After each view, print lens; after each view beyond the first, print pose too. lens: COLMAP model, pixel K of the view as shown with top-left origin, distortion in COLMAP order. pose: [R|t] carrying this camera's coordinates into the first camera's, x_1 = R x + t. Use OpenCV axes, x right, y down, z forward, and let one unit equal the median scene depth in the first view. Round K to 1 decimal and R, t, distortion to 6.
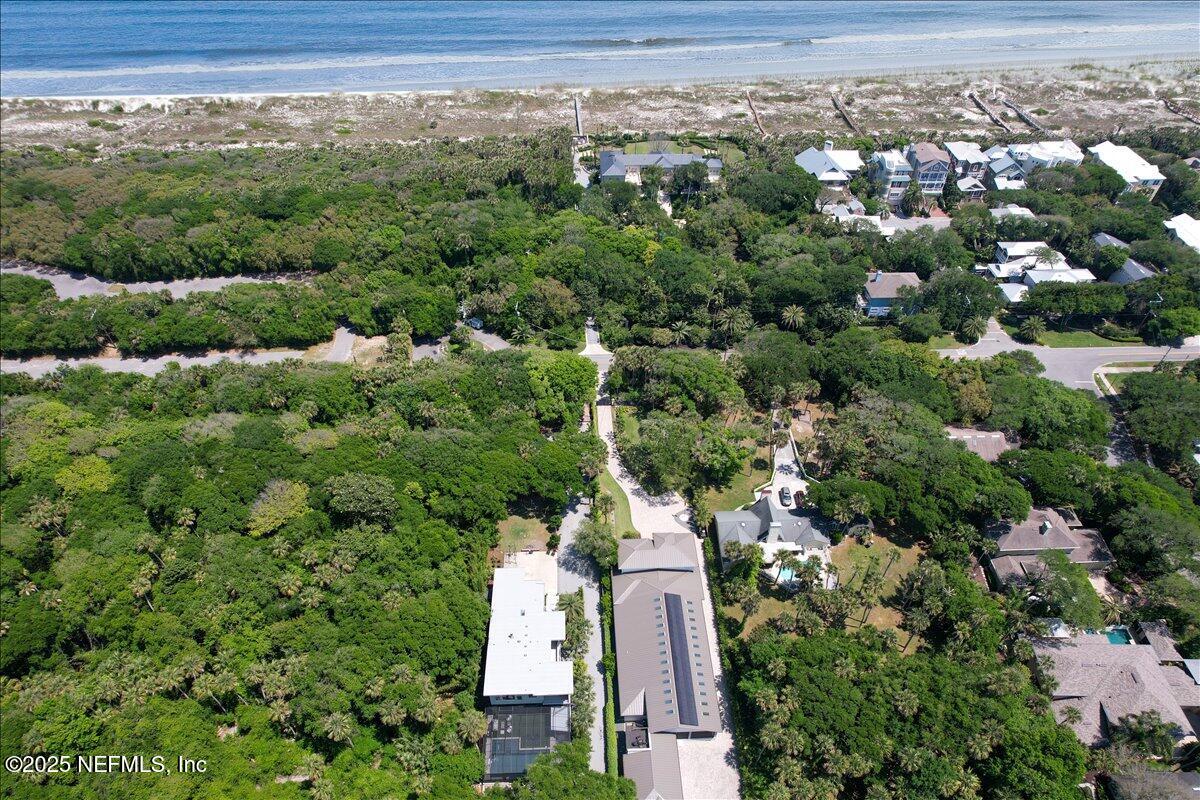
lens RADIAL K [[764.8, 0, 597.6], [0, 764.8, 476.0], [0, 0, 1]] dist [-0.071200, 0.063680]
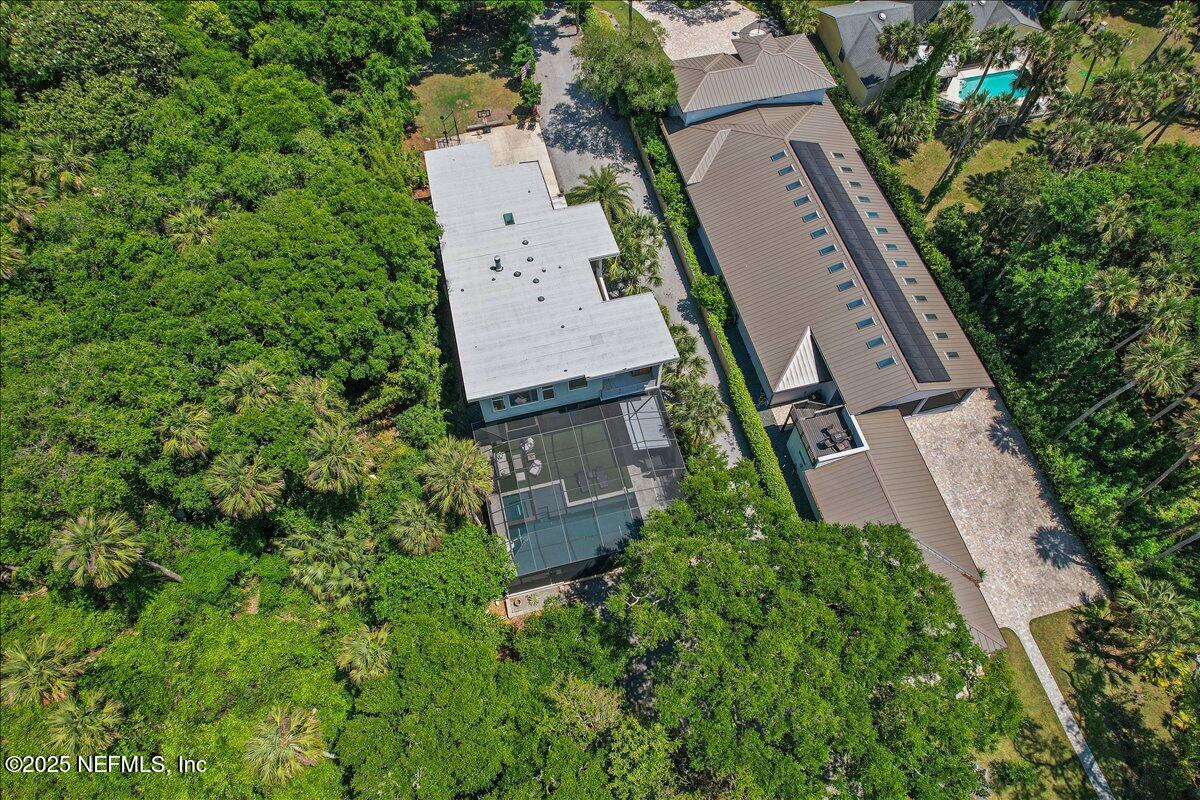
lens RADIAL K [[762.2, 0, 600.0], [0, 762.2, 400.0], [0, 0, 1]] dist [-0.069322, 0.063286]
pose [[0.978716, -0.181294, 0.096160, -0.113850], [0.151876, 0.955011, 0.254730, 0.185678], [-0.138015, -0.234704, 0.962219, 0.567751]]
